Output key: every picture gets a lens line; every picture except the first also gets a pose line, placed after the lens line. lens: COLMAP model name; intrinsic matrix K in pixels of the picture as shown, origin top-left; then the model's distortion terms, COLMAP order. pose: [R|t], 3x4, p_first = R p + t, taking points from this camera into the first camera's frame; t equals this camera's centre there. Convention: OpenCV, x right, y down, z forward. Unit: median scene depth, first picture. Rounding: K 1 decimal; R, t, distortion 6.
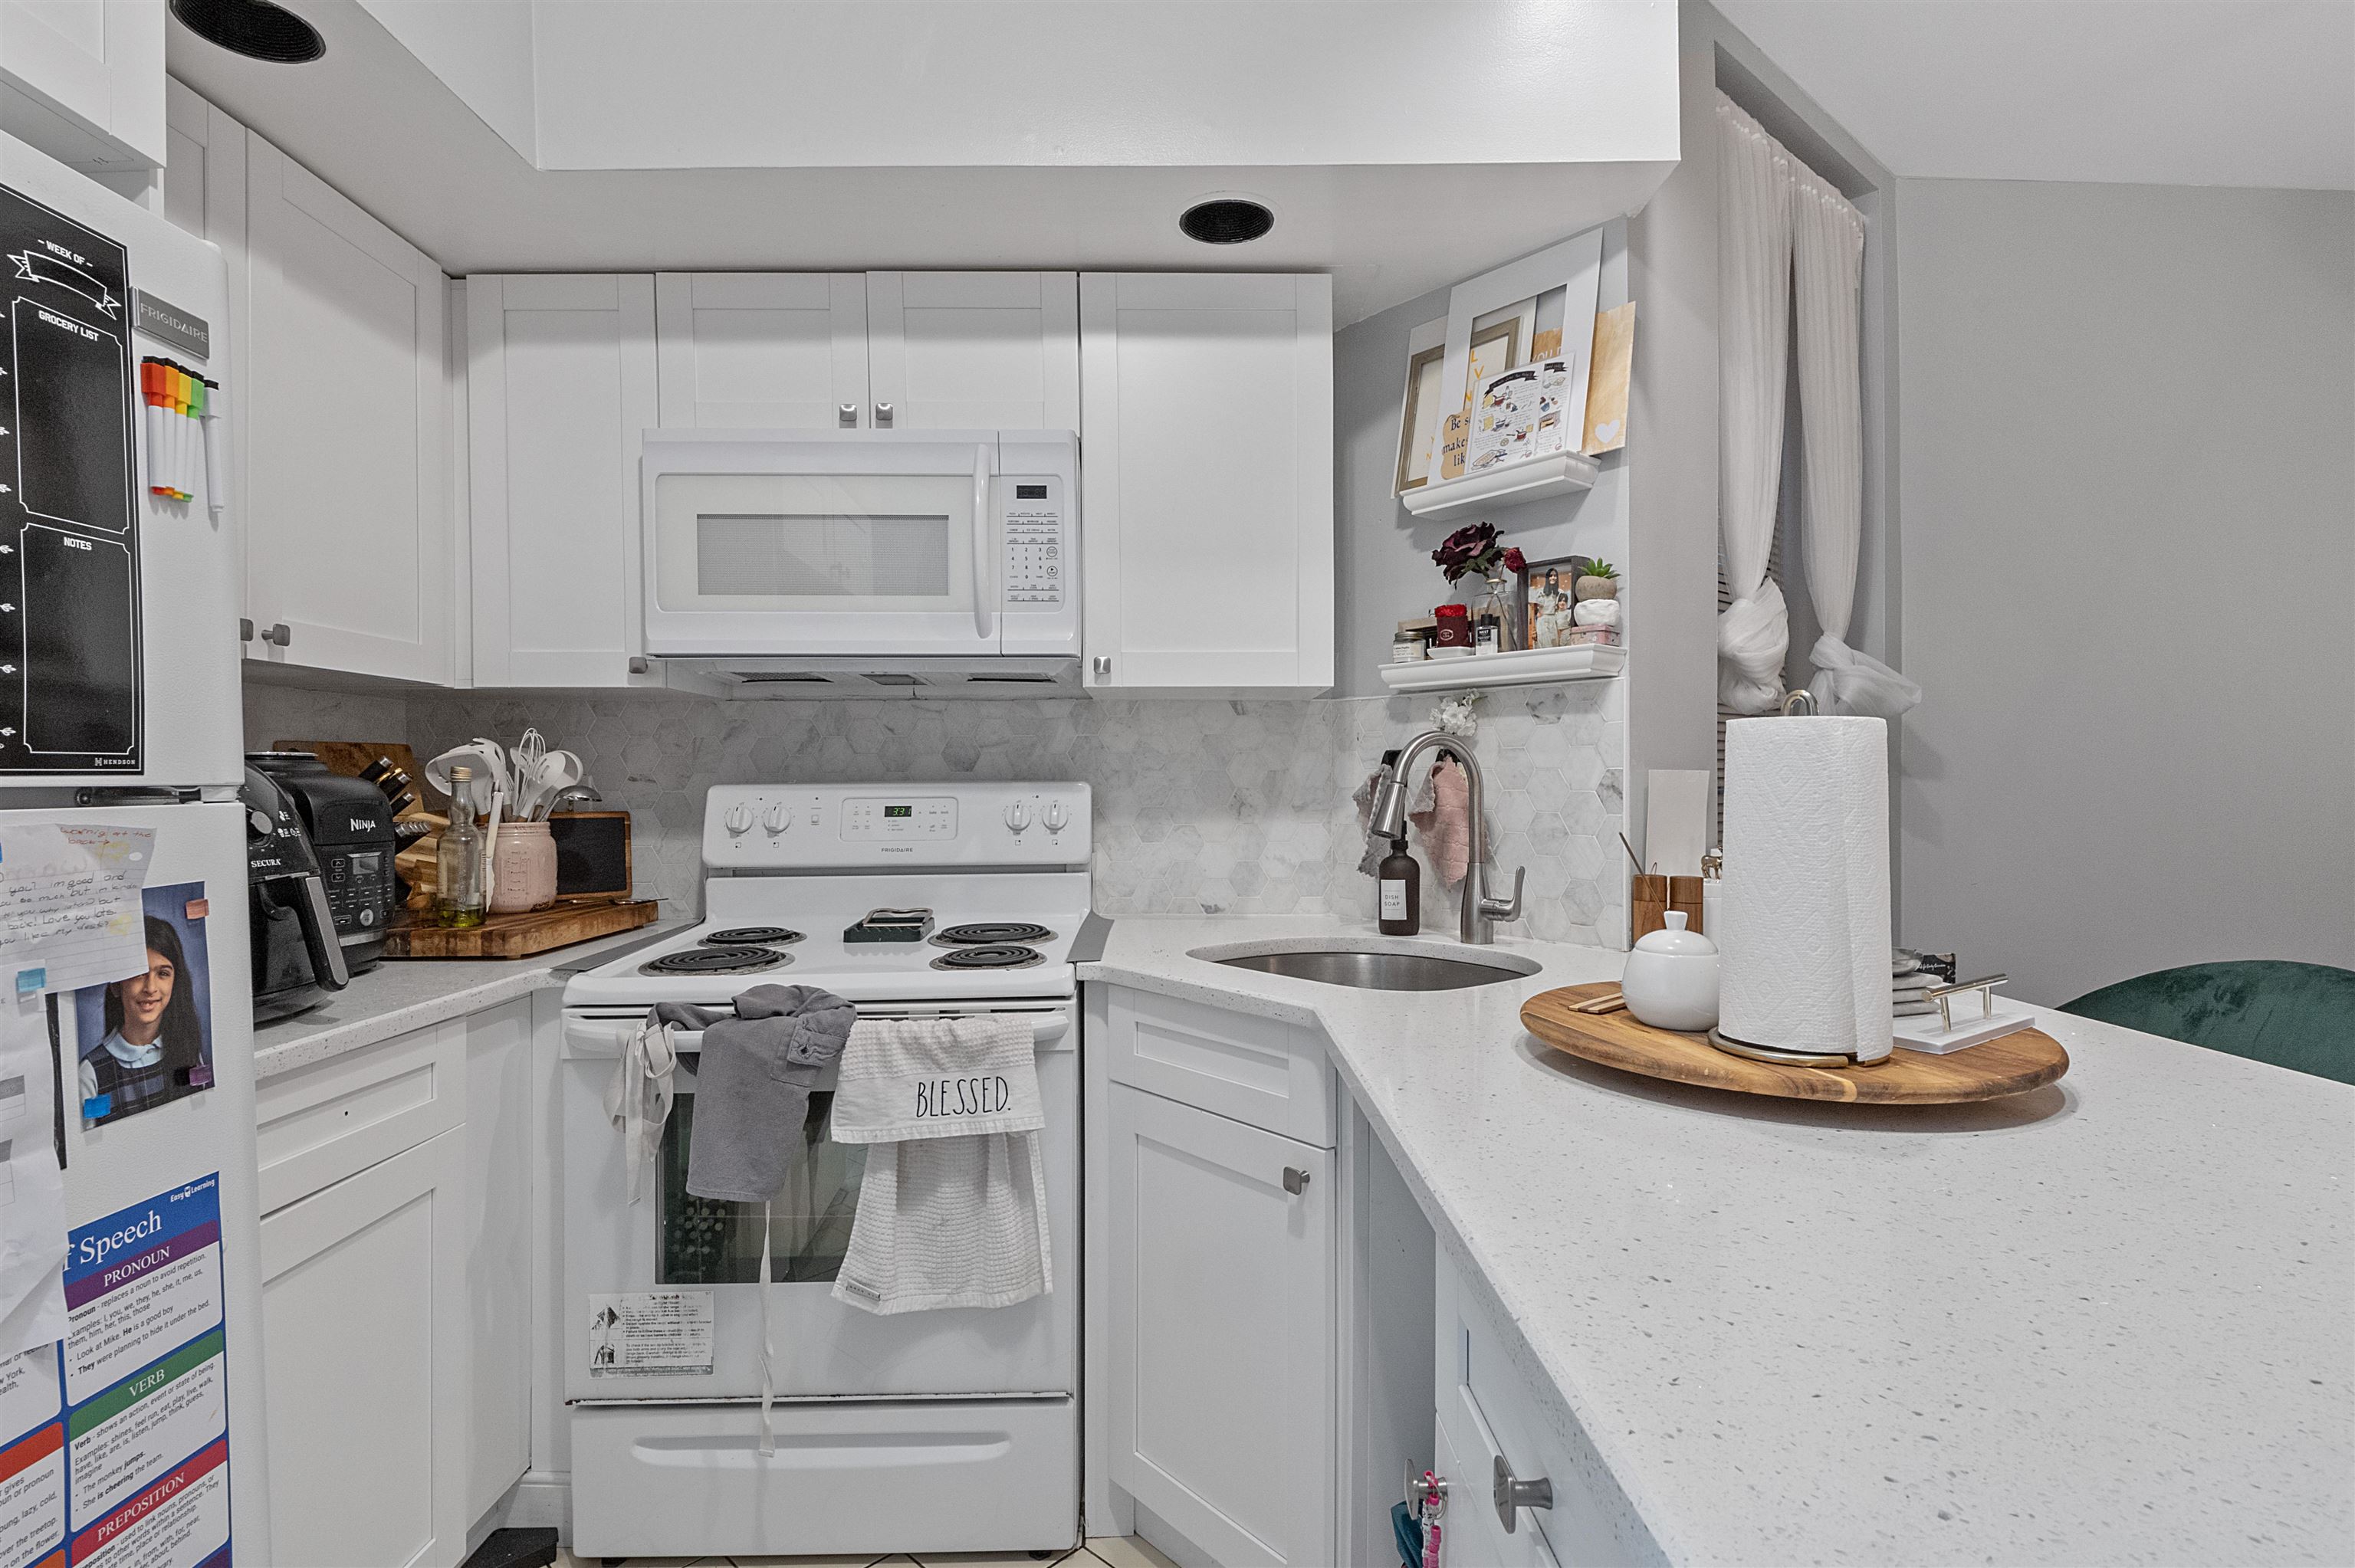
lens RADIAL K [[1132.8, 0, 1177.5], [0, 1132.8, 784.0], [0, 0, 1]] dist [-0.000483, -0.021204]
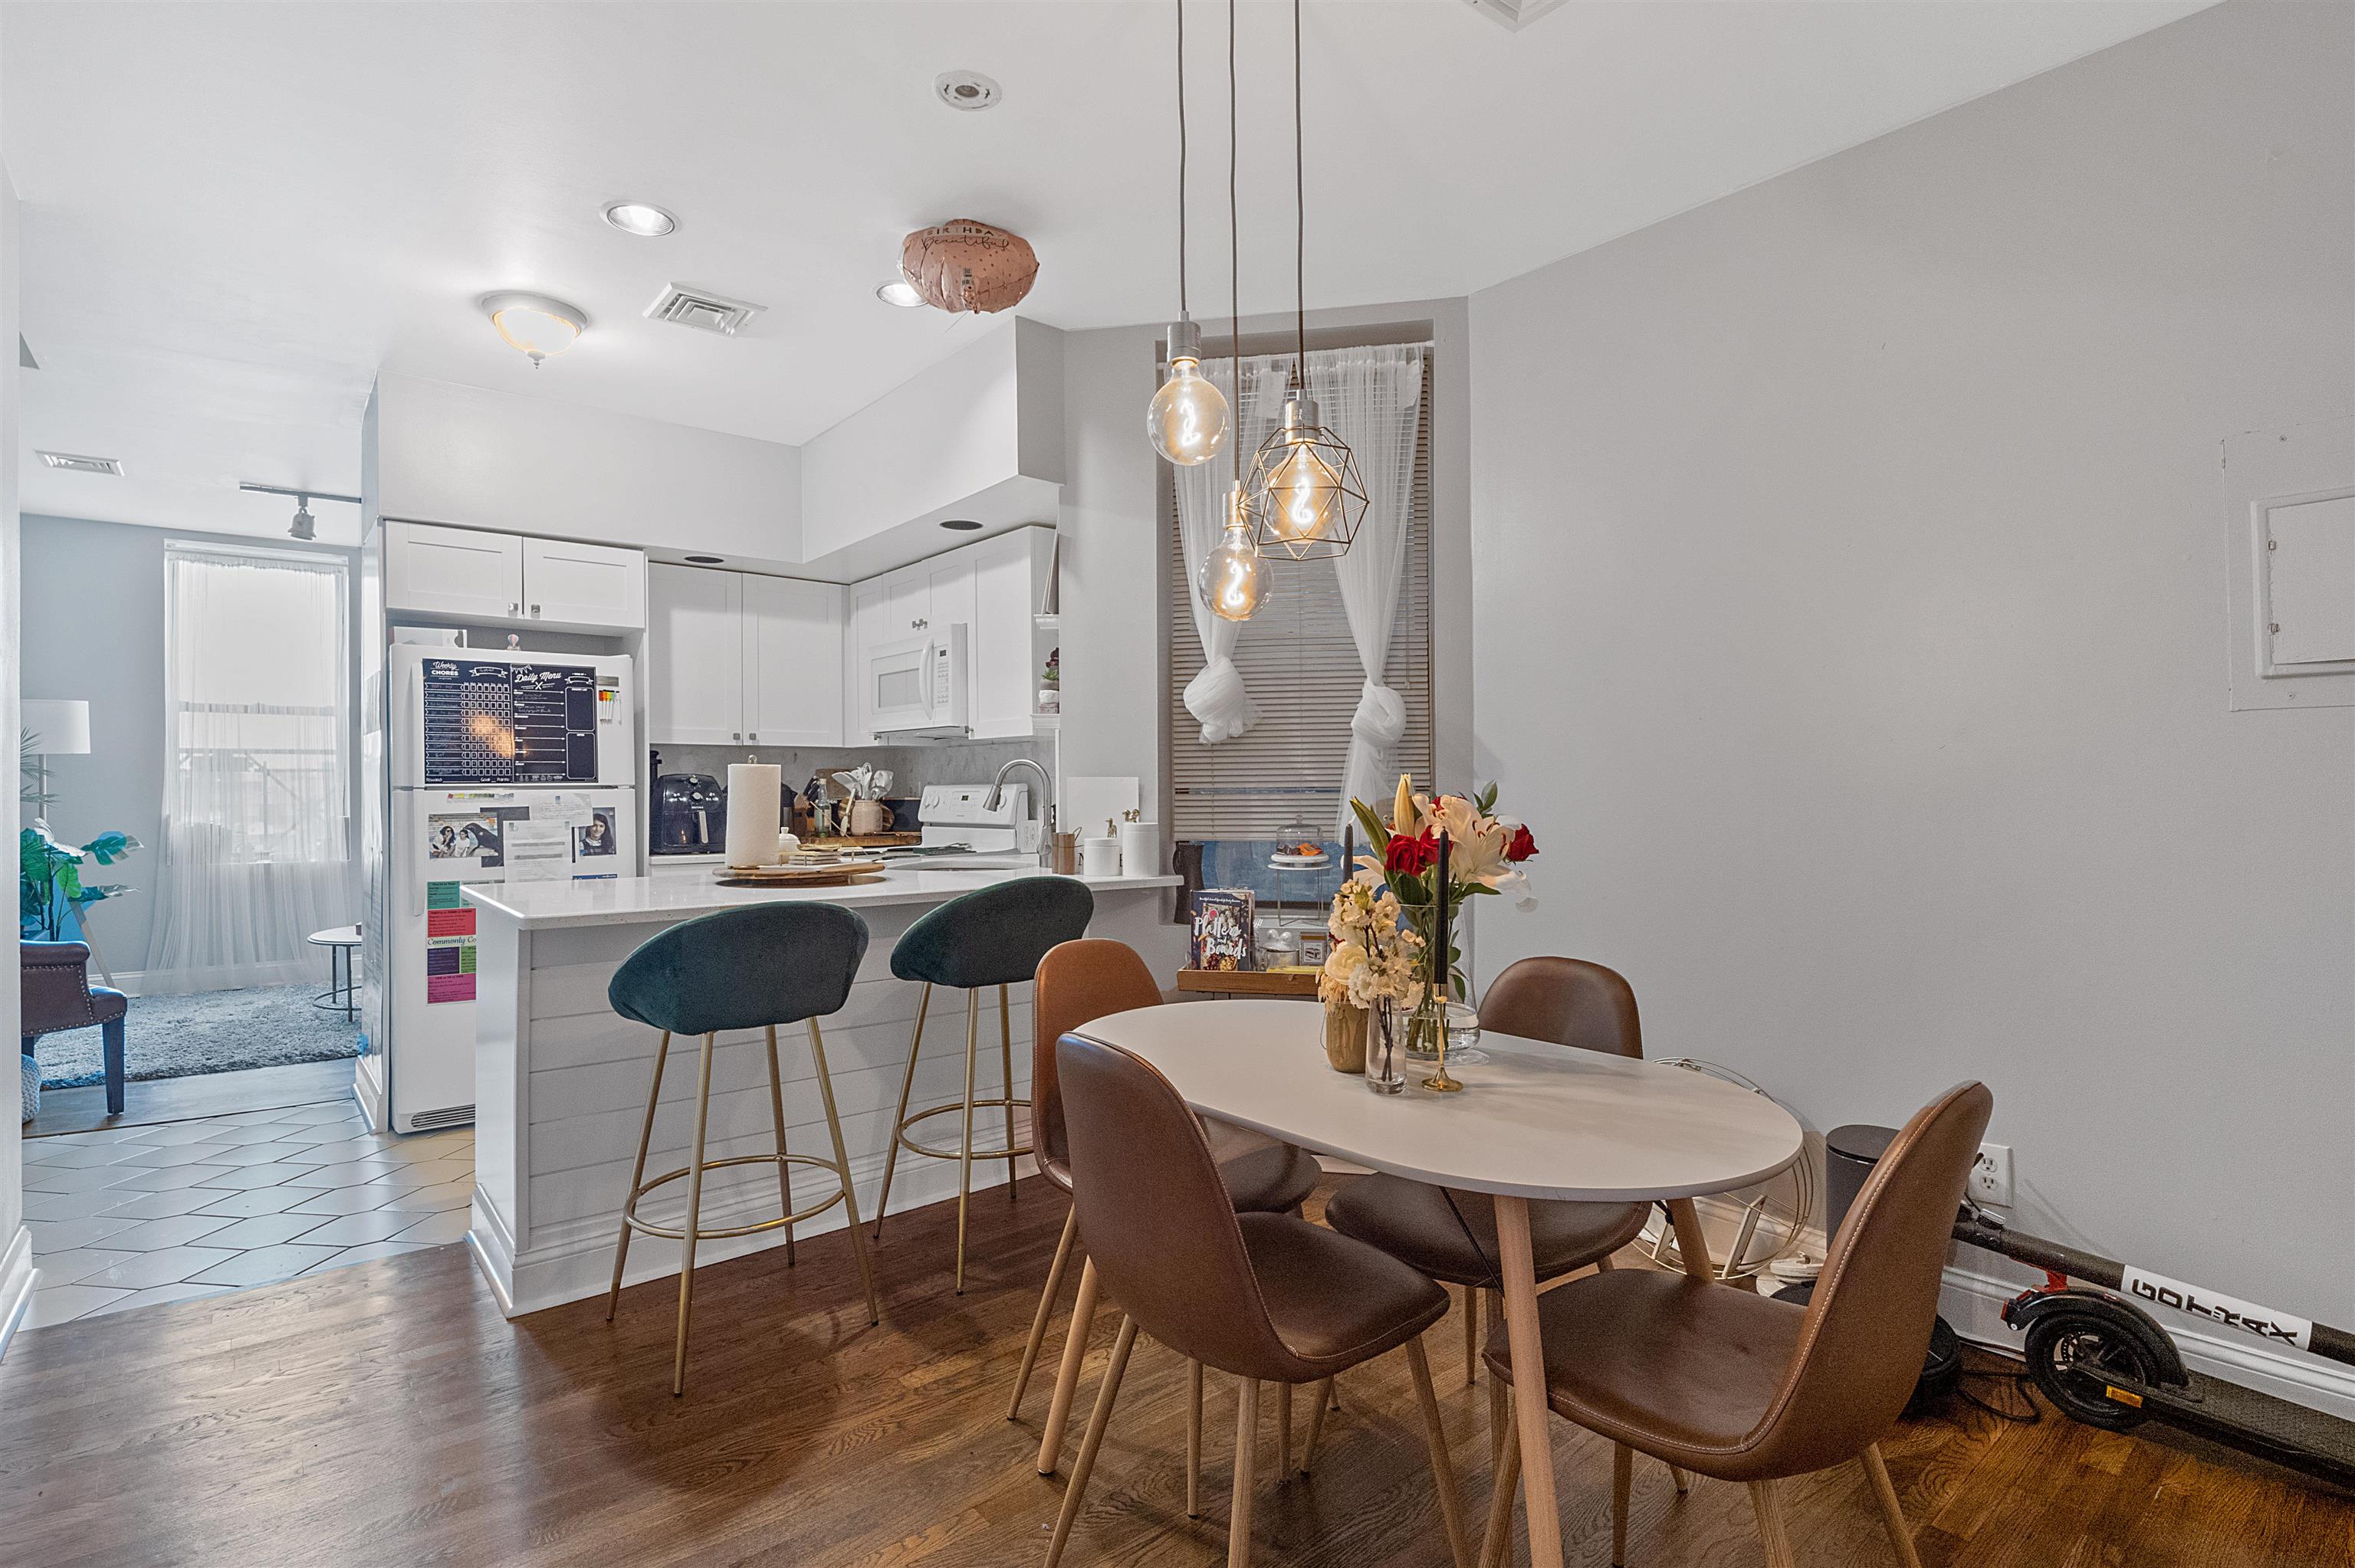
lens RADIAL K [[1142.8, 0, 1243.7], [0, 1142.8, 790.7], [0, 0, 1]] dist [-0.041855, -0.000036]
pose [[0.654283, 0.004580, -0.756236, 4.095088], [-0.001497, 0.999988, 0.004761, -0.000713], [0.756248, -0.001983, 0.654282, -0.026061]]
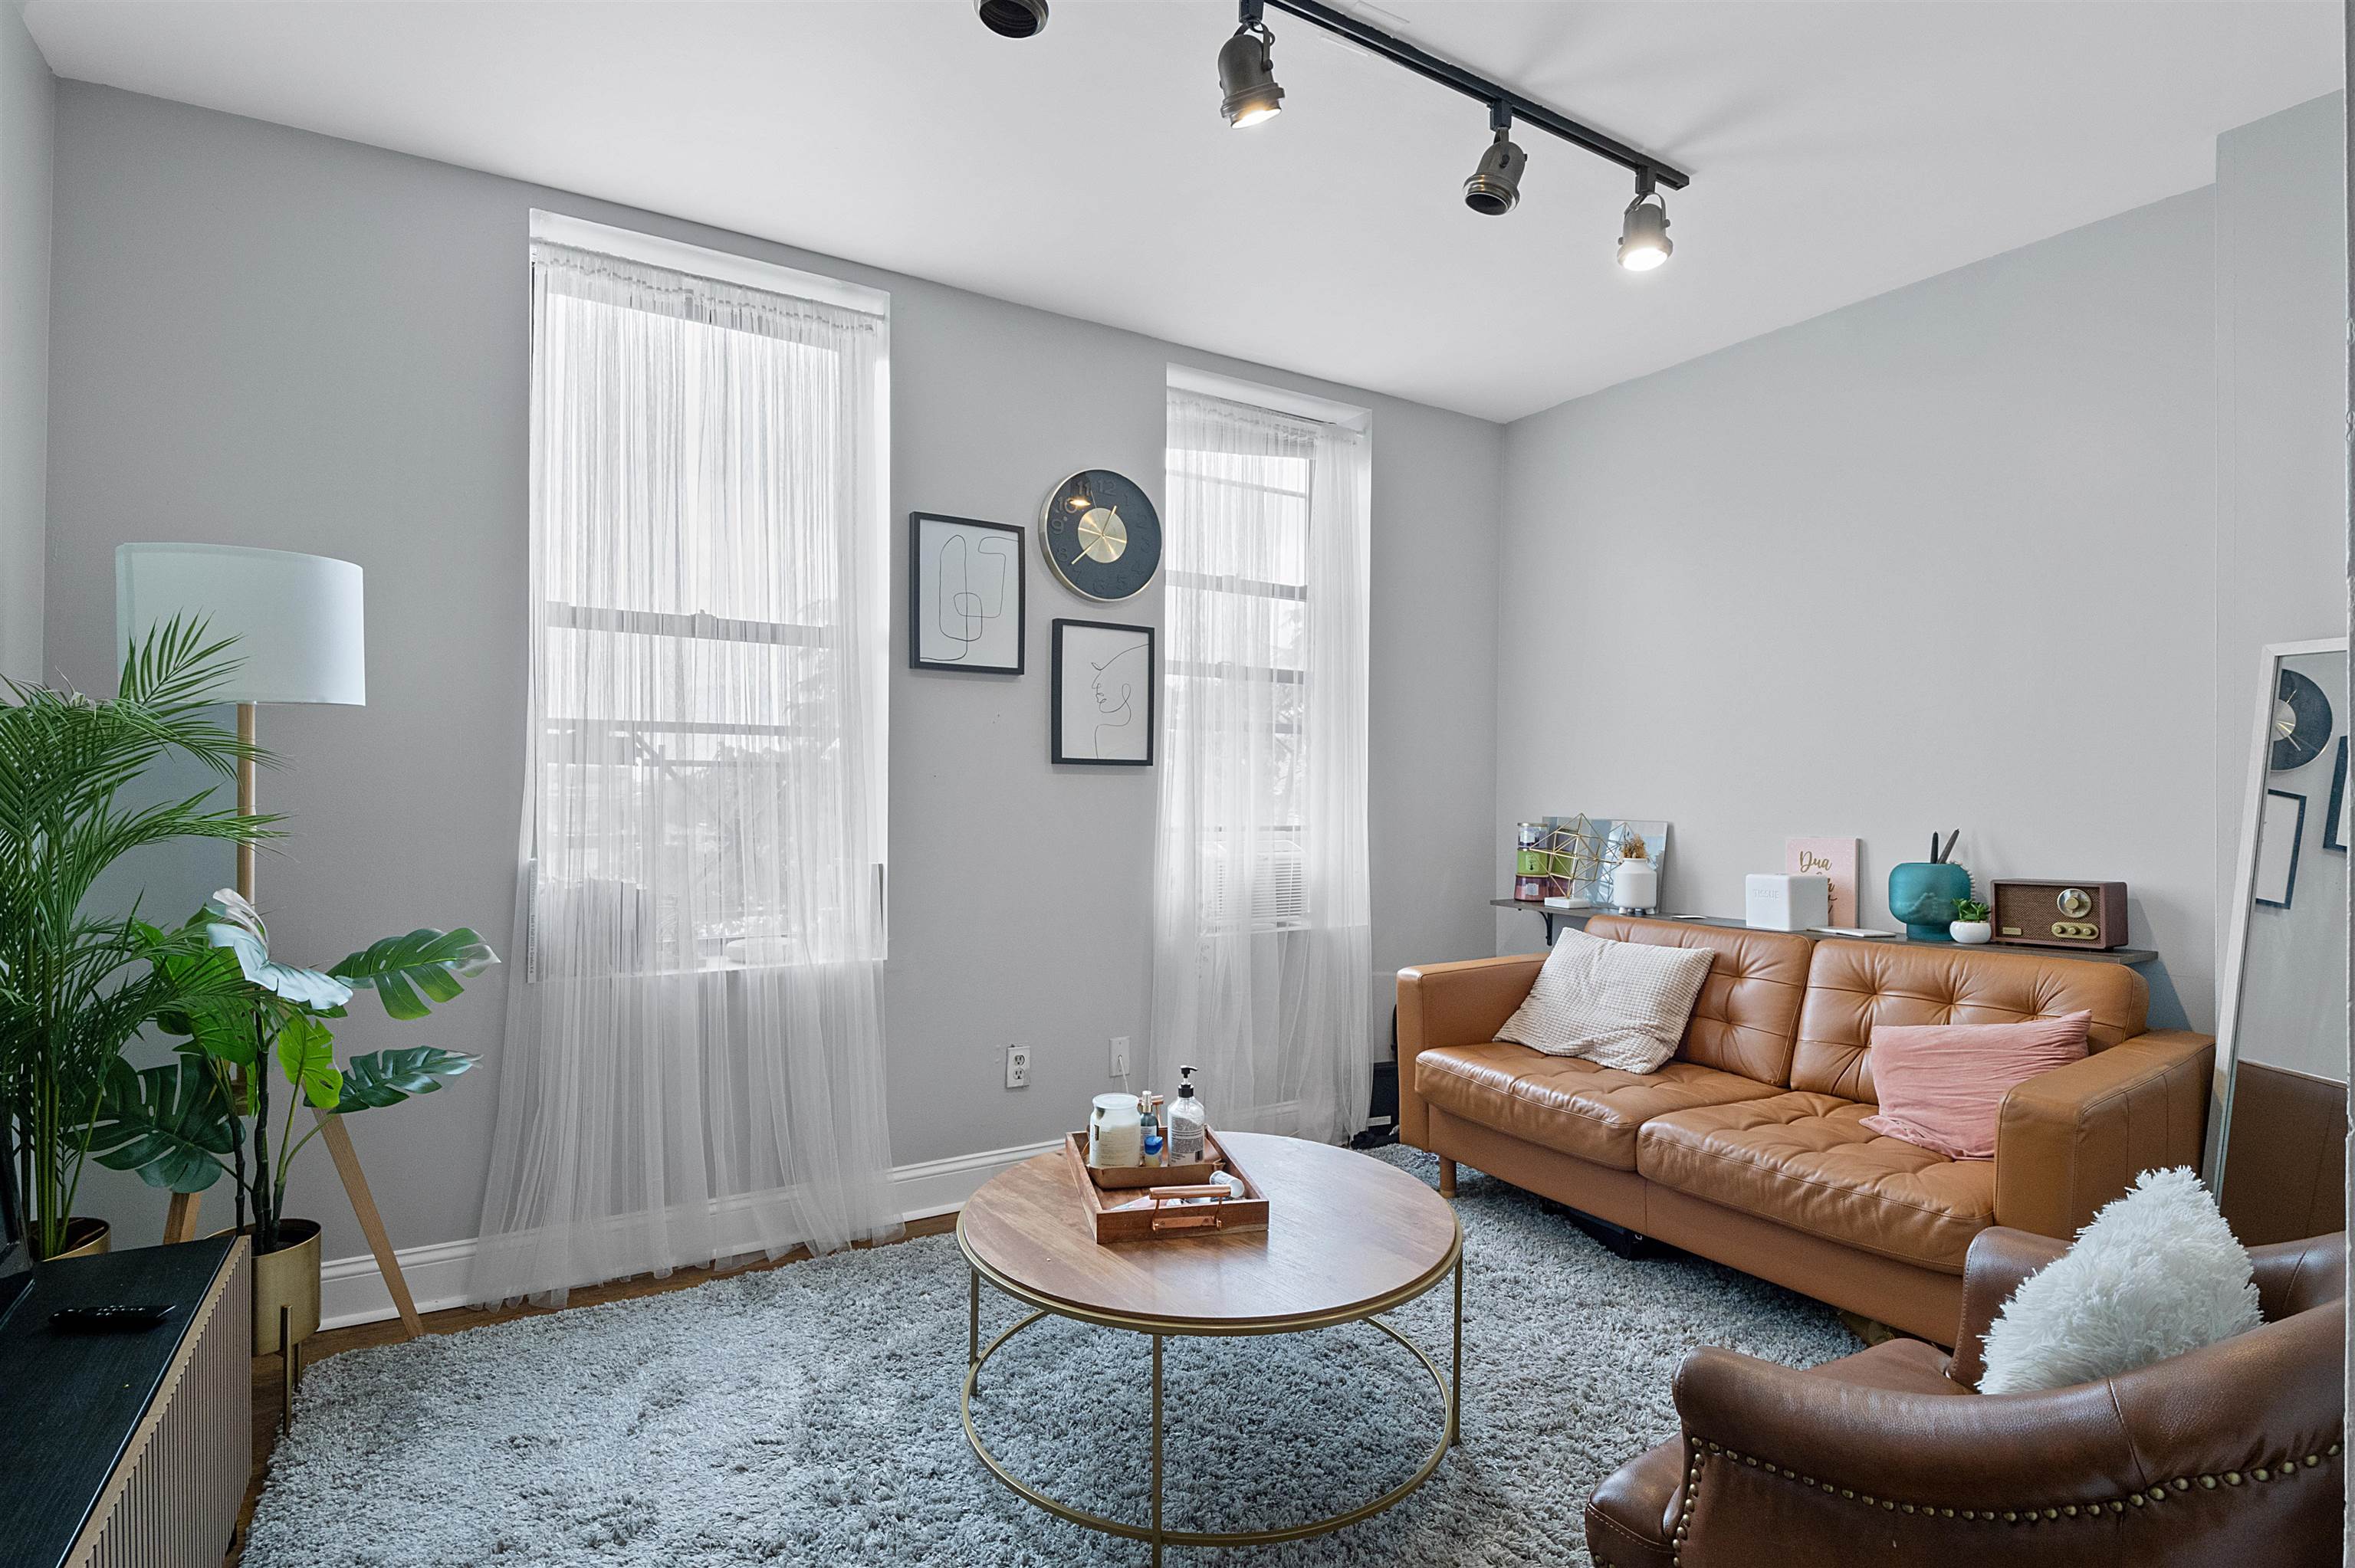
lens RADIAL K [[1127.7, 0, 1177.5], [0, 1127.7, 784.0], [0, 0, 1]] dist [0.000220, -0.019716]
pose [[0.508643, -0.002170, -0.860975, -1.427216], [-0.008508, 0.999935, -0.007546, -0.000978], [0.860936, 0.011164, 0.508591, -0.607148]]
